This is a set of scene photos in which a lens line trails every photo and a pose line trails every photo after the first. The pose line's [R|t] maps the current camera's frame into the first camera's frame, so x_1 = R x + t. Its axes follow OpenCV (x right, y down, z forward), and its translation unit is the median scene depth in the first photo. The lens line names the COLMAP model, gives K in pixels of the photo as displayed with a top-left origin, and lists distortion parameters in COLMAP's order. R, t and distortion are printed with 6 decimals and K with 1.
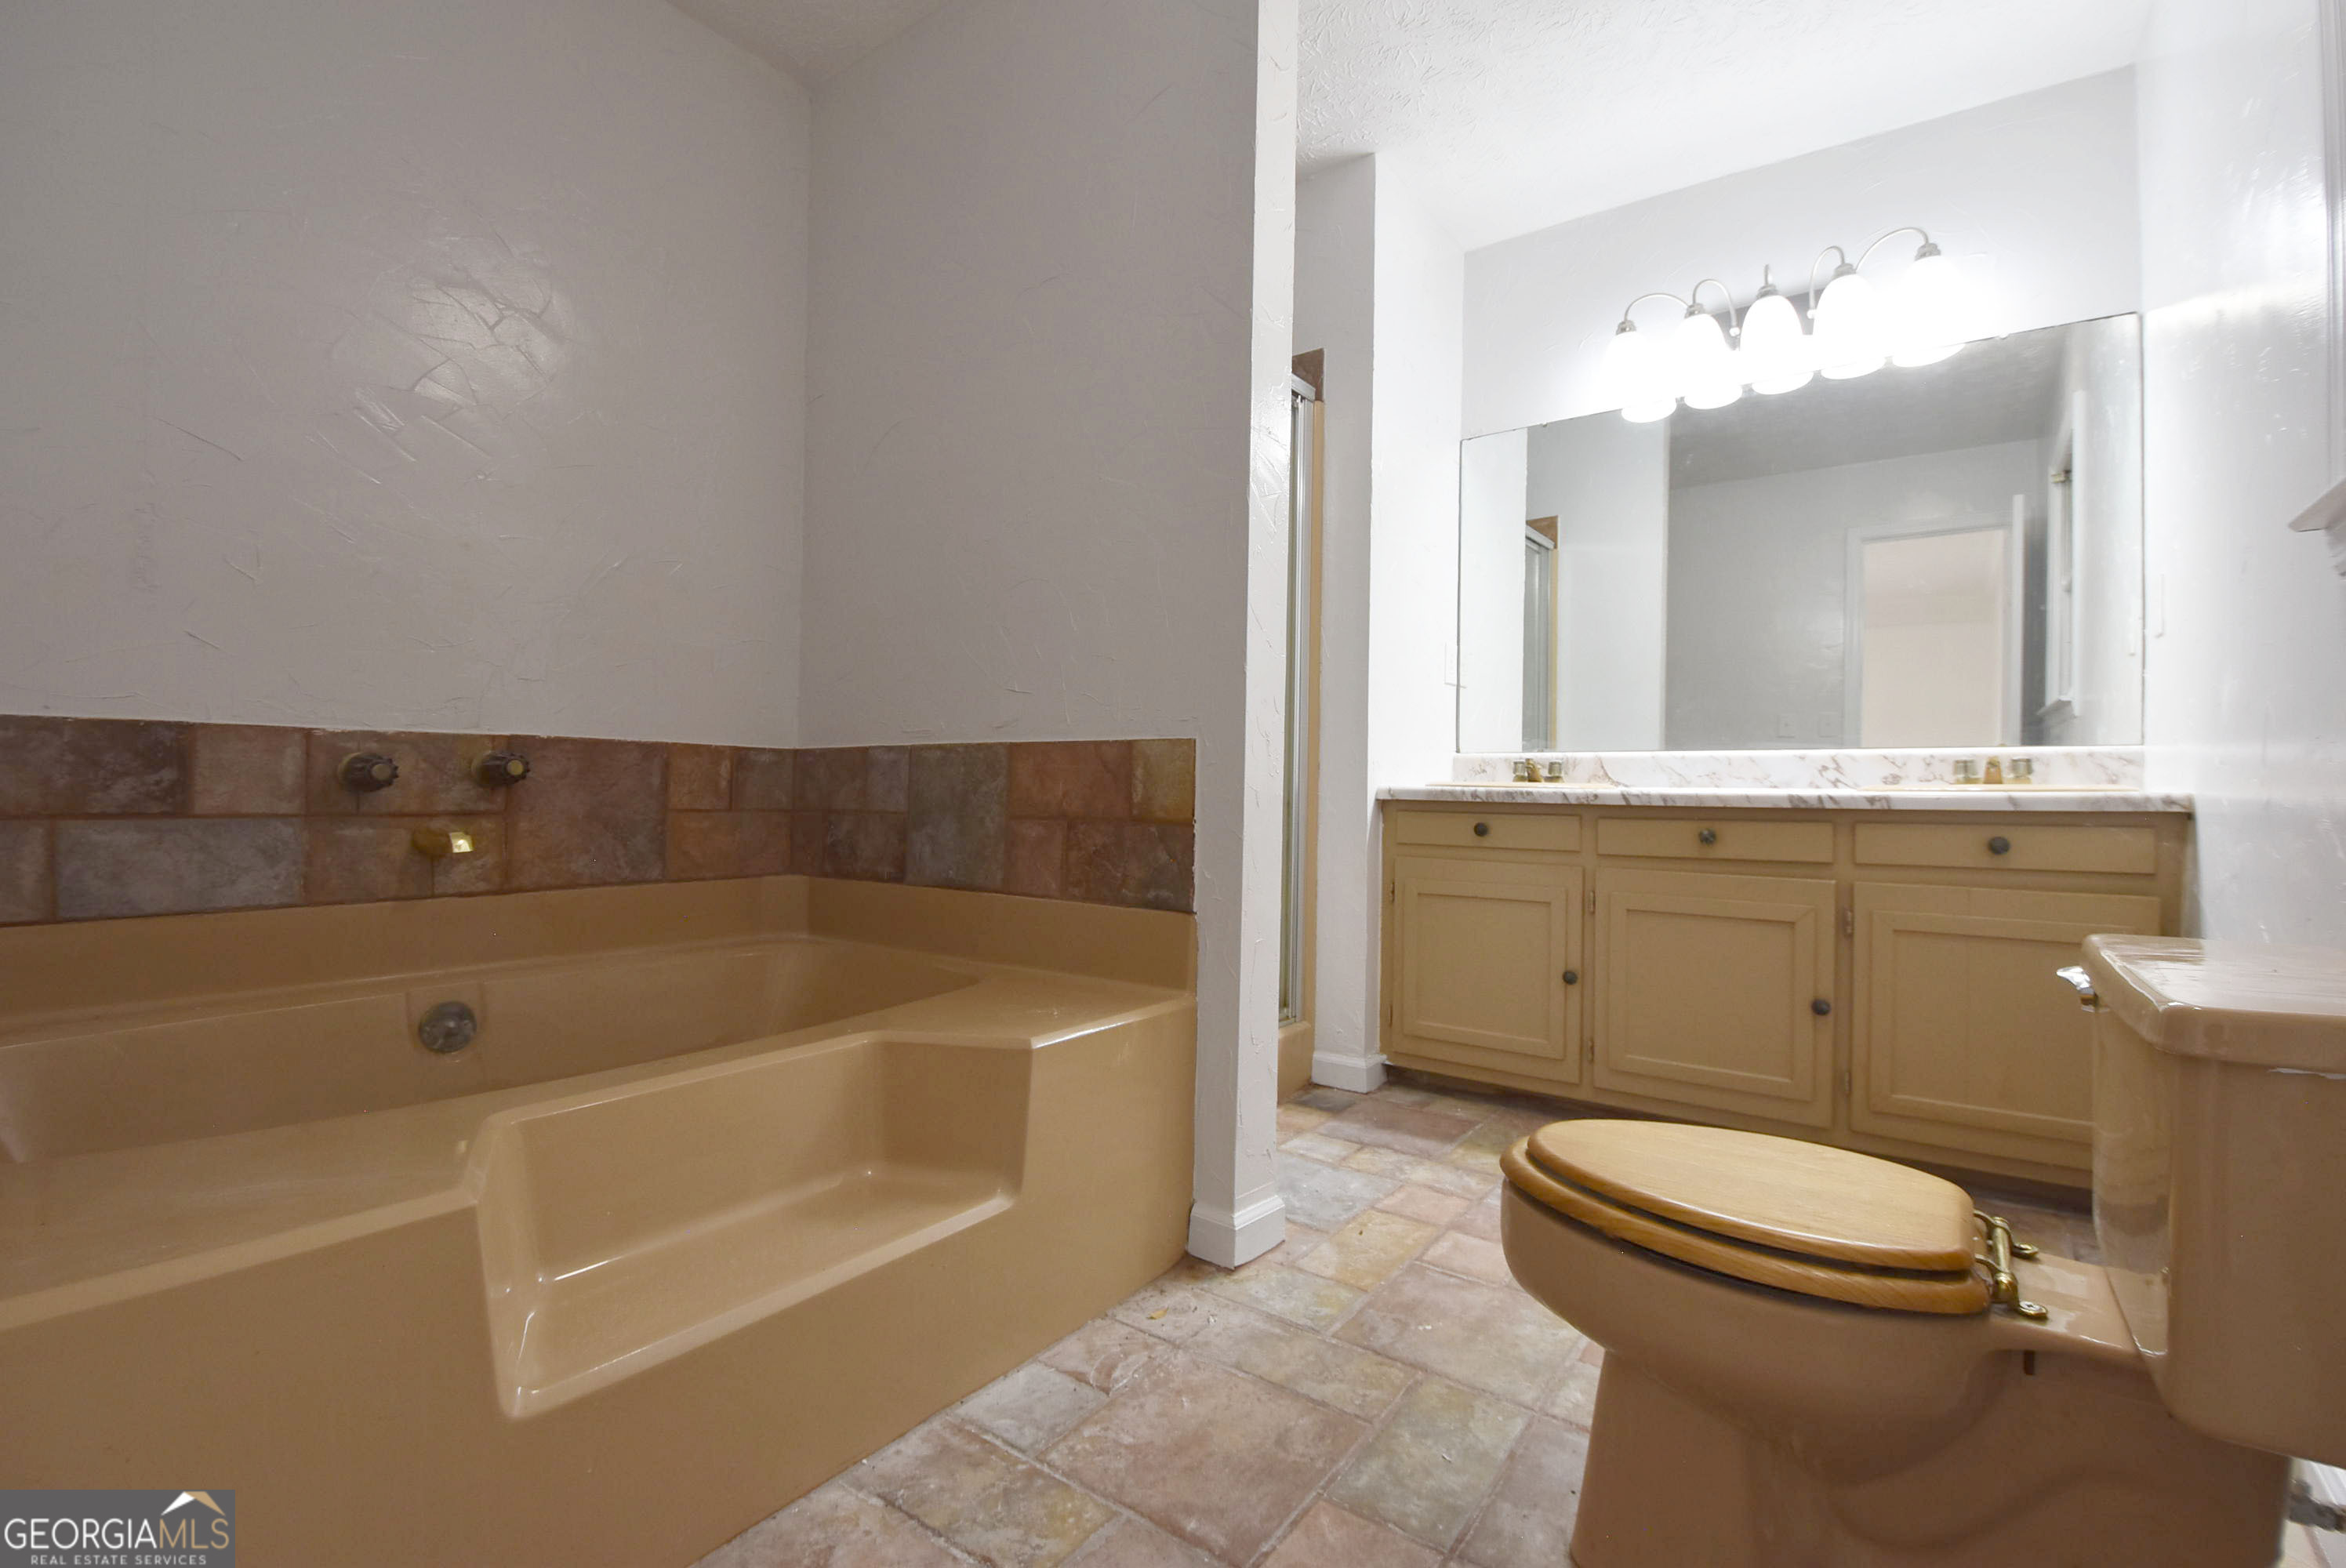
lens RADIAL K [[1028.6, 0, 1178.6], [0, 1028.6, 780.2], [0, 0, 1]] dist [0.012289, -0.025906]
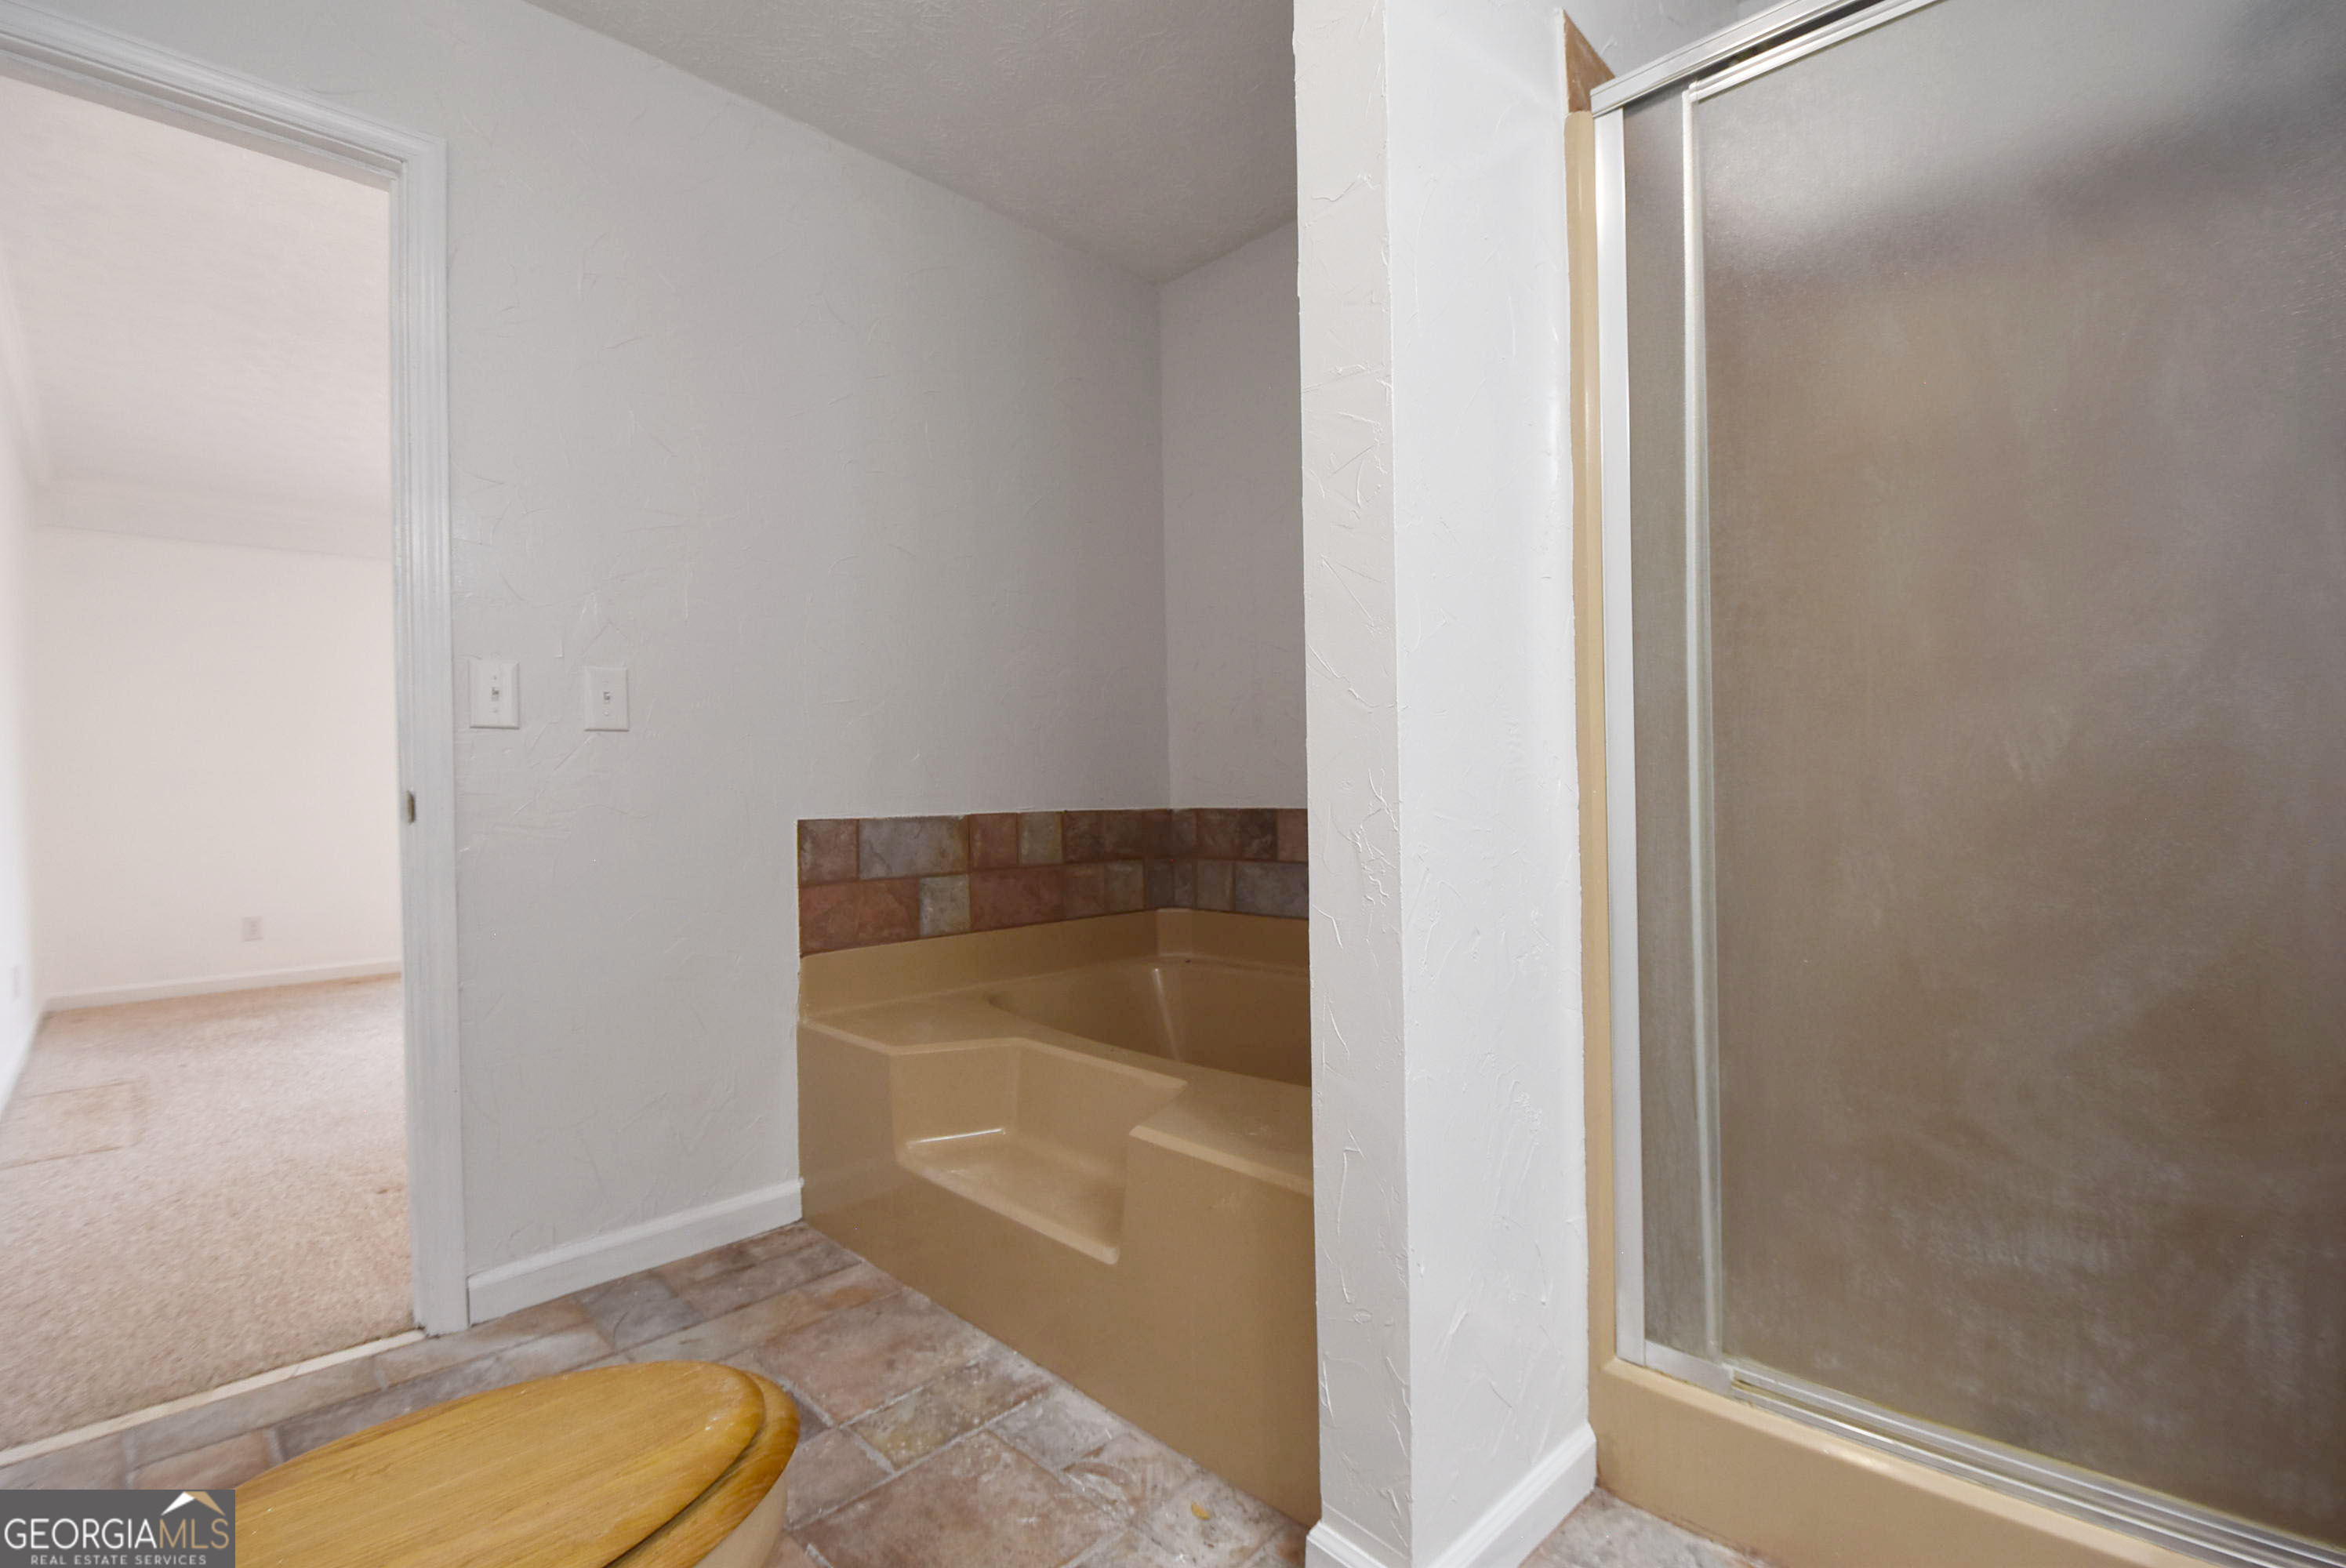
lens RADIAL K [[1028.6, 0, 1178.6], [0, 1028.6, 780.2], [0, 0, 1]] dist [0.012289, -0.025906]
pose [[-0.142949, -0.014849, -0.989619, 0.934217], [0.022329, 0.999585, -0.018223, -0.087508], [0.989478, -0.024702, -0.142558, 1.239058]]
